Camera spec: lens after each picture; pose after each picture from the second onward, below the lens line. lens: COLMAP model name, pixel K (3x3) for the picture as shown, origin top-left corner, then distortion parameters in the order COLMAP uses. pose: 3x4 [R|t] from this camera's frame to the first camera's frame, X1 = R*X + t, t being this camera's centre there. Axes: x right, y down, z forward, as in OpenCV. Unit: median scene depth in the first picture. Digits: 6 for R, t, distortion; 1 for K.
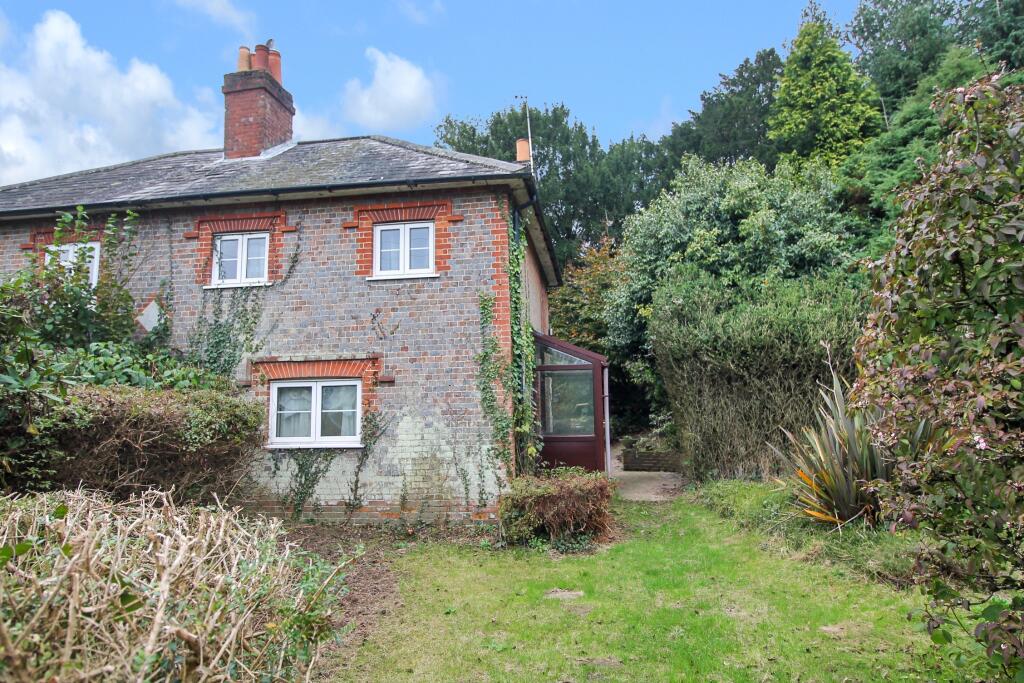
lens RADIAL K [[612.3, 0, 513.6], [0, 612.3, 335.6], [0, 0, 1]] dist [-0.002474, -0.003005]
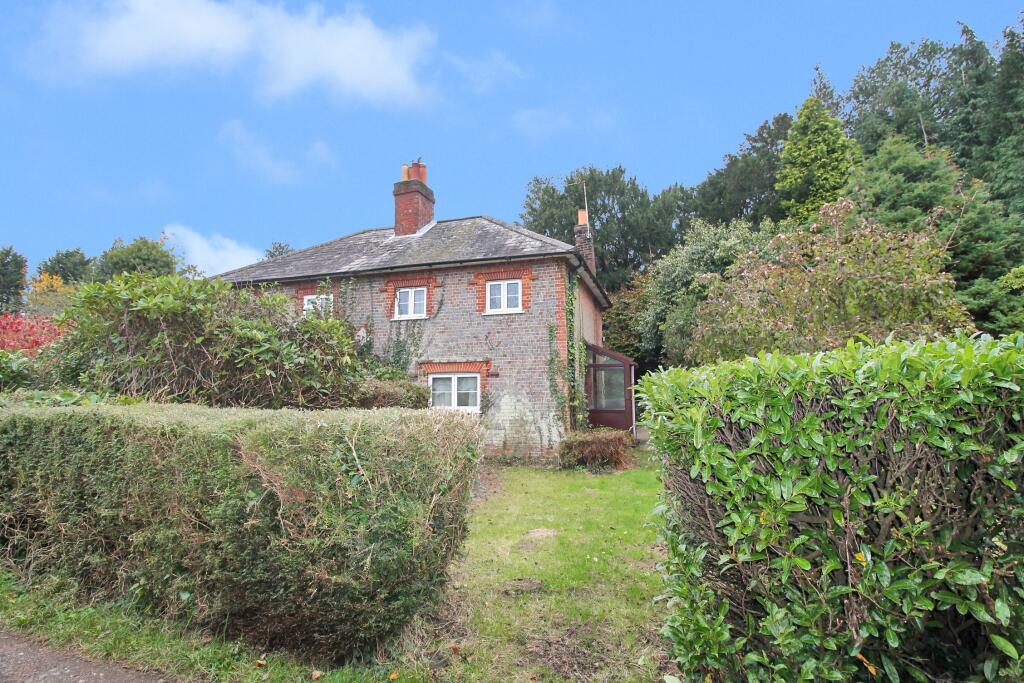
lens RADIAL K [[495.9, 0, 514.1], [0, 495.9, 335.1], [0, 0, 1]] dist [-0.011278, -0.004222]
pose [[0.987084, -0.007724, -0.160015, 0.062743], [0.008774, 0.999944, 0.005857, -0.039545], [0.159961, -0.007185, 0.987097, -0.324061]]
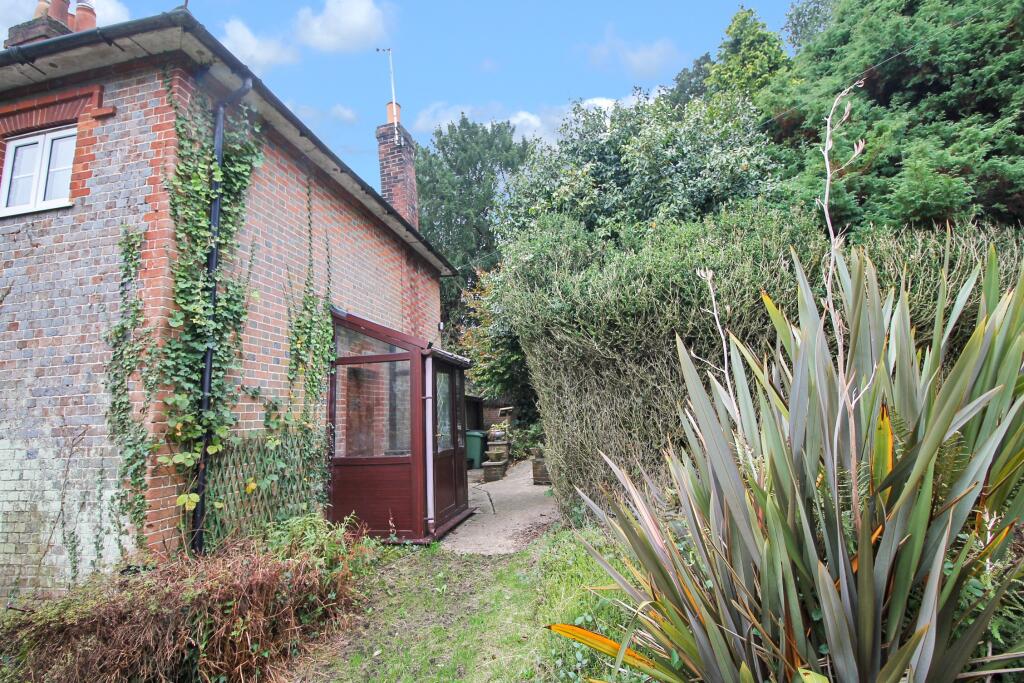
lens RADIAL K [[495.9, 0, 508.6], [0, 495.9, 342.2], [0, 0, 1]] dist [-0.011278, -0.004222]
pose [[0.998744, -0.032798, -0.037866, 0.297408], [0.031903, 0.999203, -0.024003, 0.058101], [0.038623, 0.022765, 0.998994, 0.491641]]
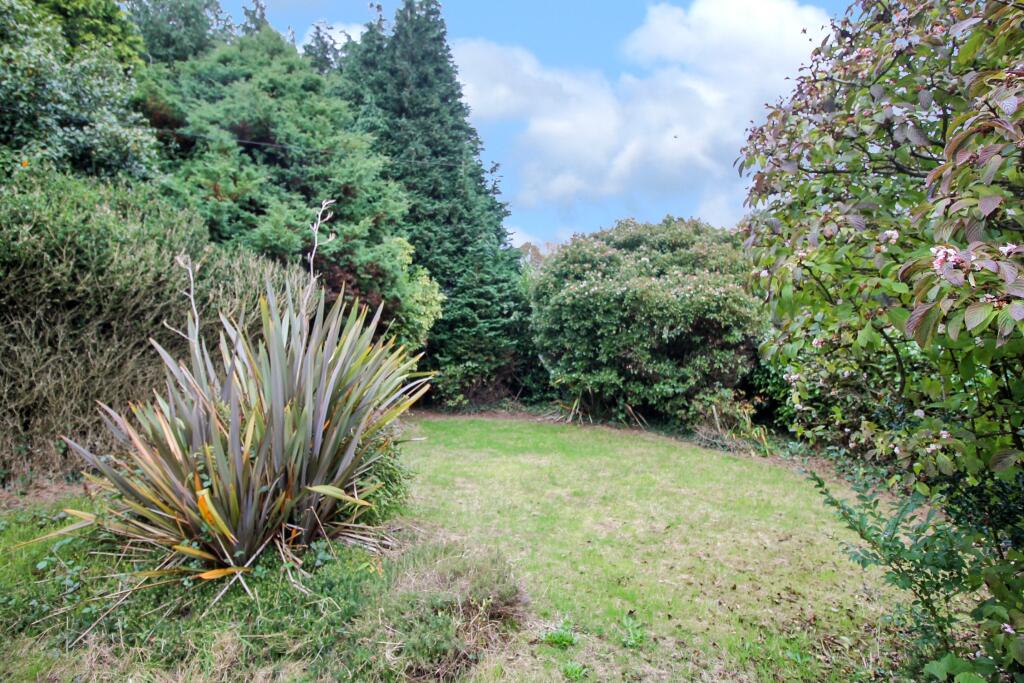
lens RADIAL K [[495.9, 0, 511.2], [0, 495.9, 337.2], [0, 0, 1]] dist [-0.011278, -0.004222]
pose [[0.255732, 0.086389, 0.962880, 0.103058], [-0.110536, 0.992080, -0.059652, 0.064249], [-0.960408, -0.091178, 0.263255, 0.451233]]
